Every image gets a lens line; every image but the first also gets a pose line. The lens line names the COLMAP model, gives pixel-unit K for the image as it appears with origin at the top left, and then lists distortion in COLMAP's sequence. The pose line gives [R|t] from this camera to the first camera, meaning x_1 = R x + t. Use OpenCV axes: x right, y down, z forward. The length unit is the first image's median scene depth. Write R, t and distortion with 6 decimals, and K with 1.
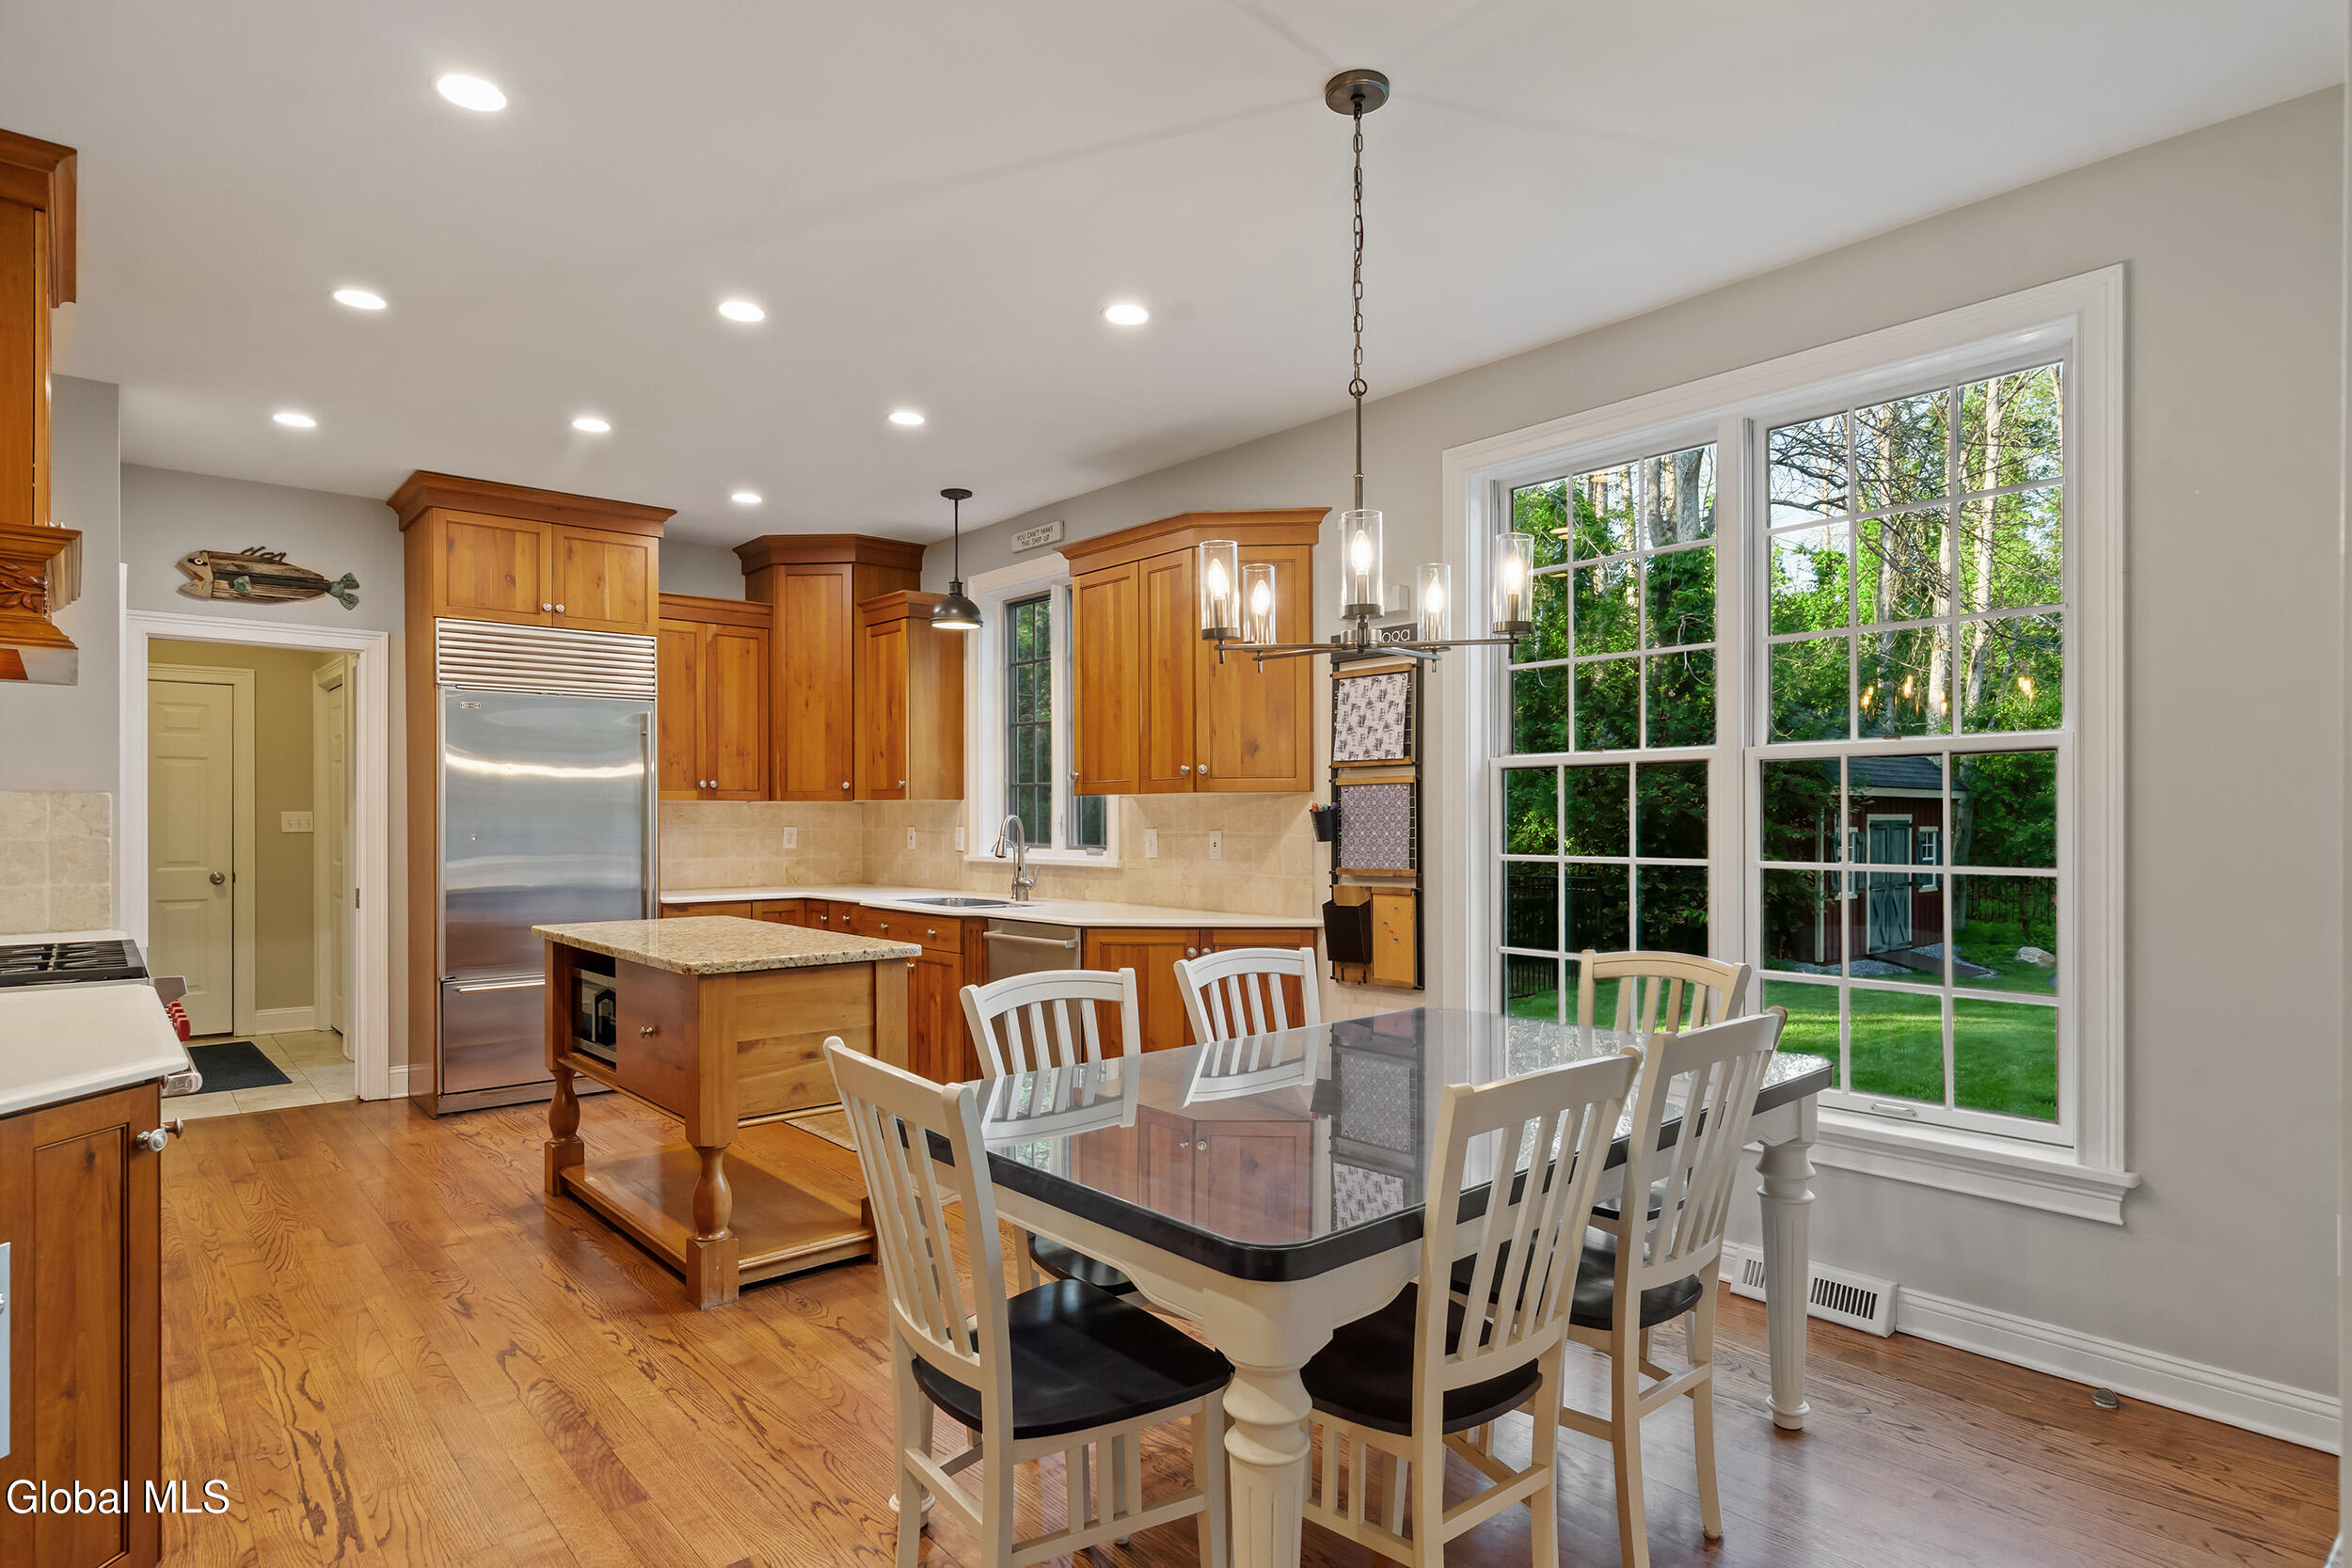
lens RADIAL K [[1277.2, 0, 1183.8], [0, 1277.2, 804.4], [0, 0, 1]] dist [0.004156, 0.000999]
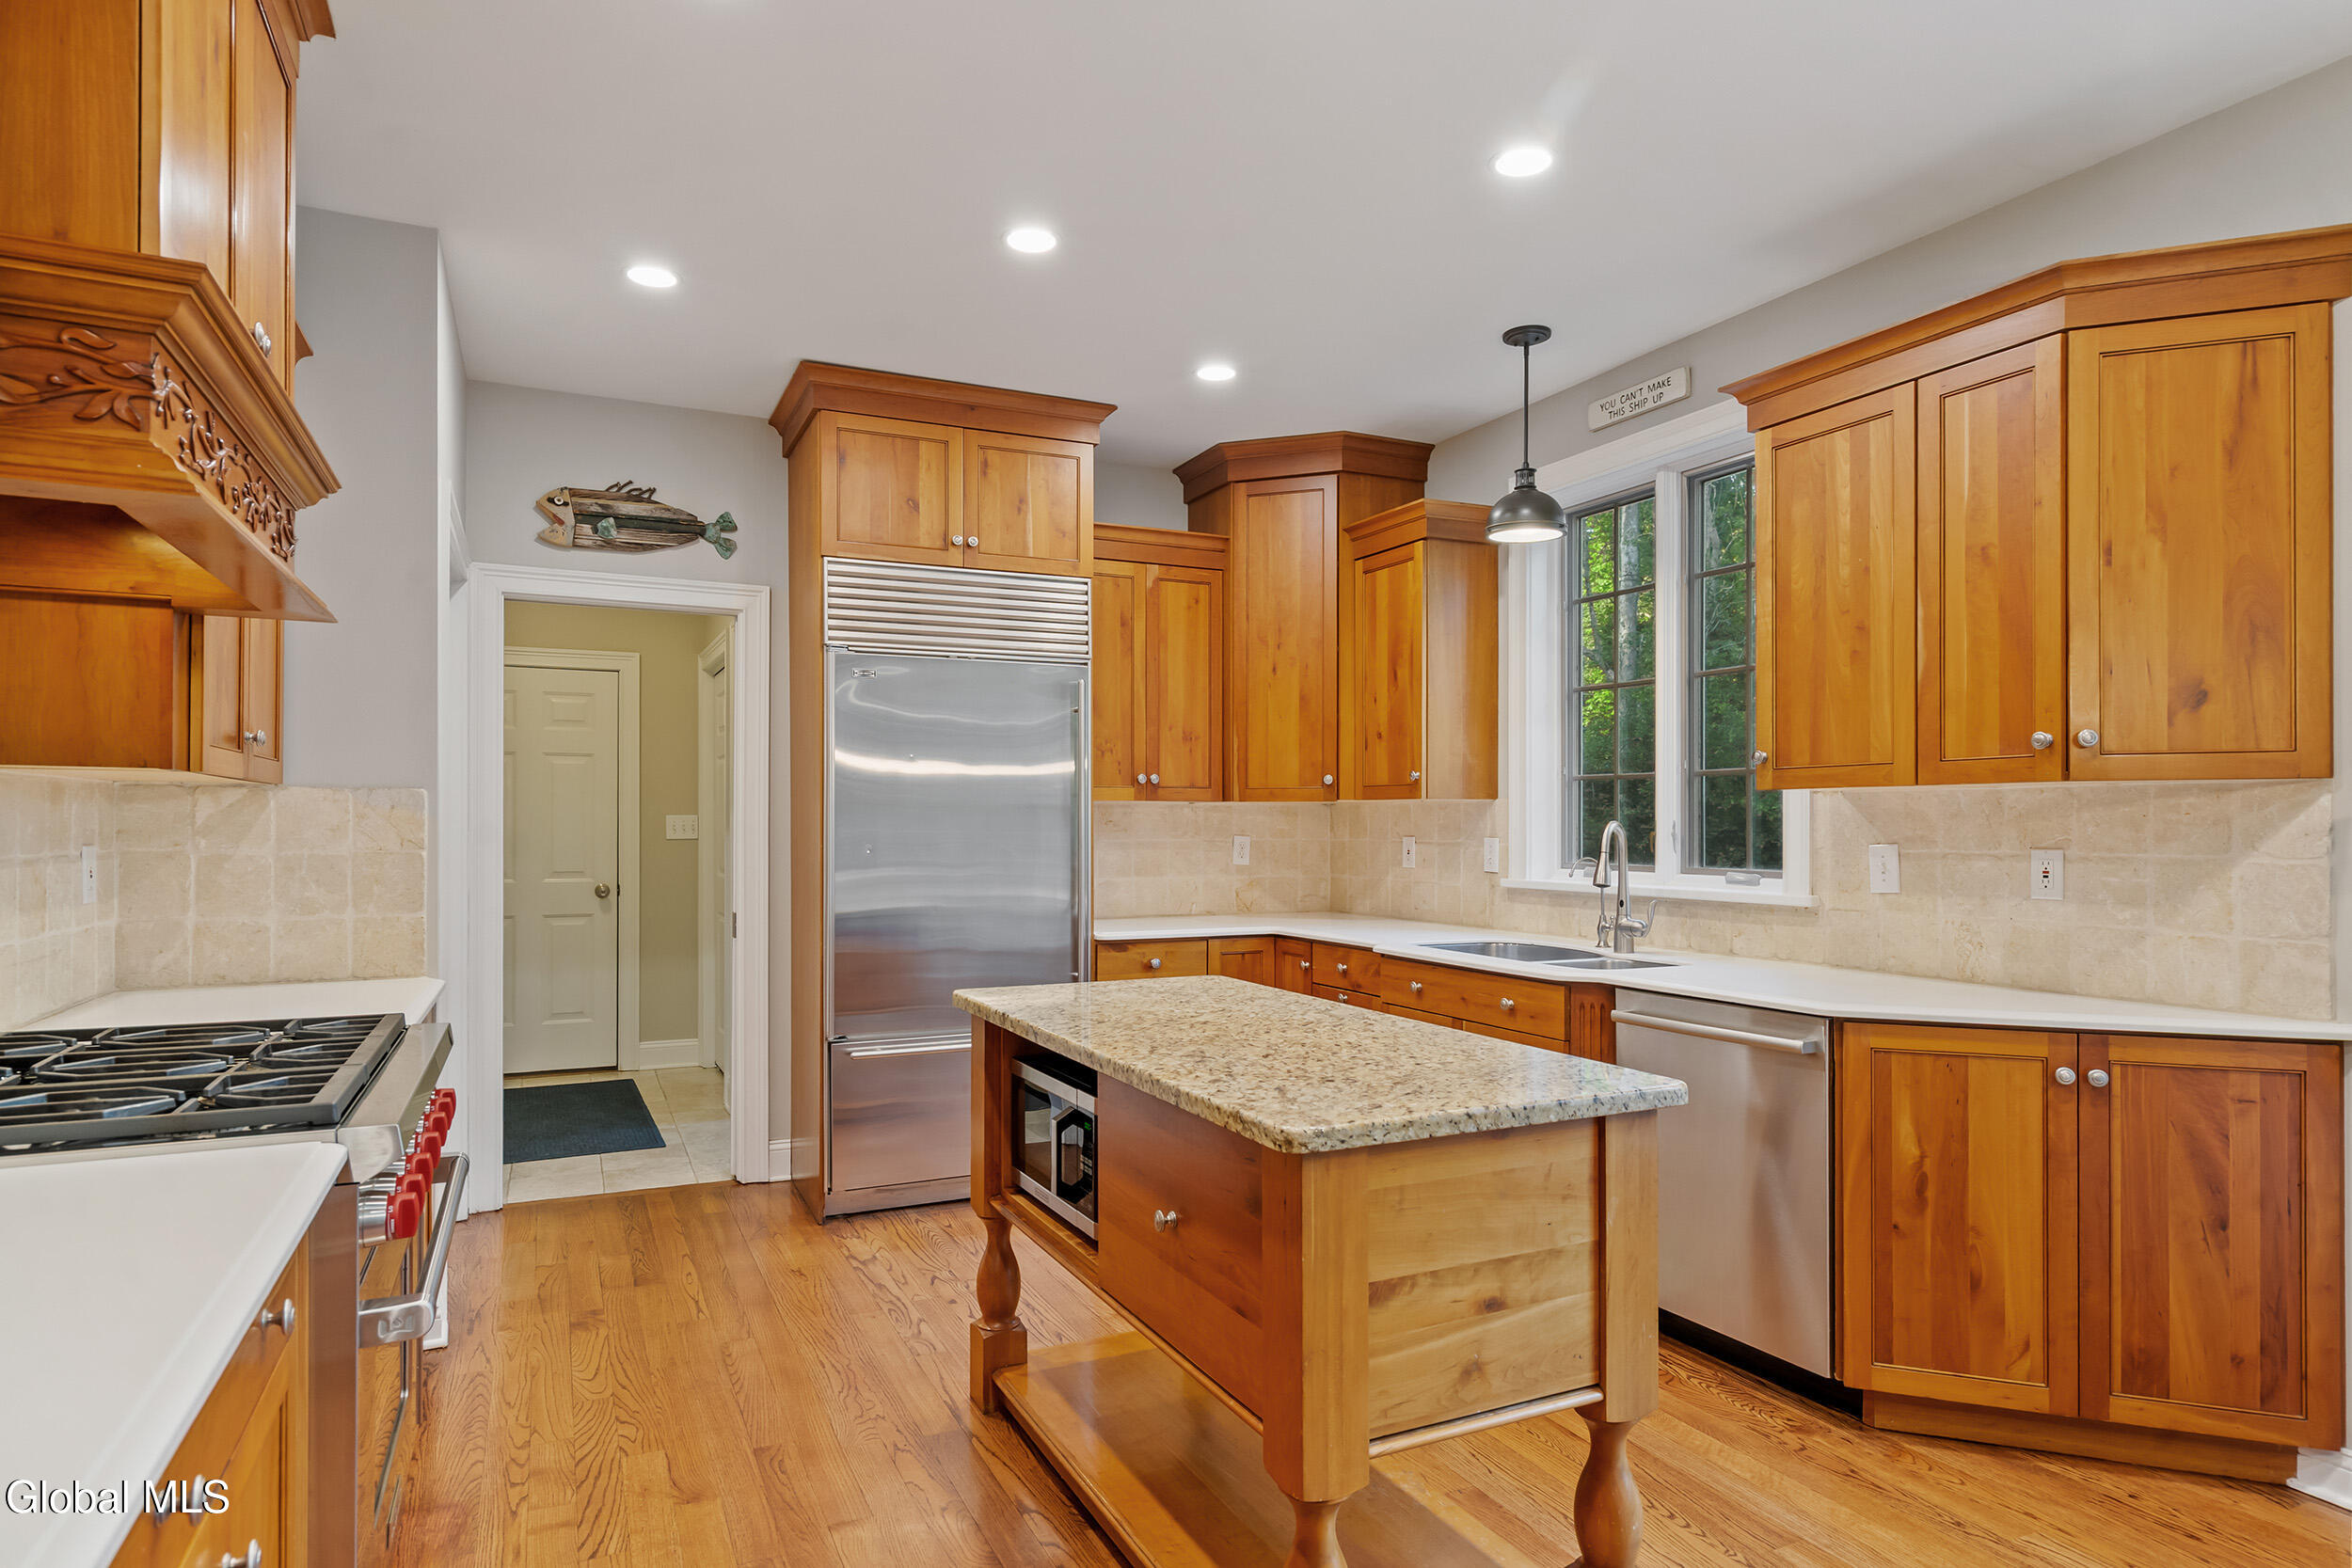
lens RADIAL K [[1277.2, 0, 1169.9], [0, 1277.2, 793.4], [0, 0, 1]] dist [0.004156, 0.000999]
pose [[0.965140, -0.003785, -0.261707, -0.188613], [0.000565, 0.999923, -0.012376, 0.002182], [0.261734, 0.011796, 0.965068, 0.323452]]
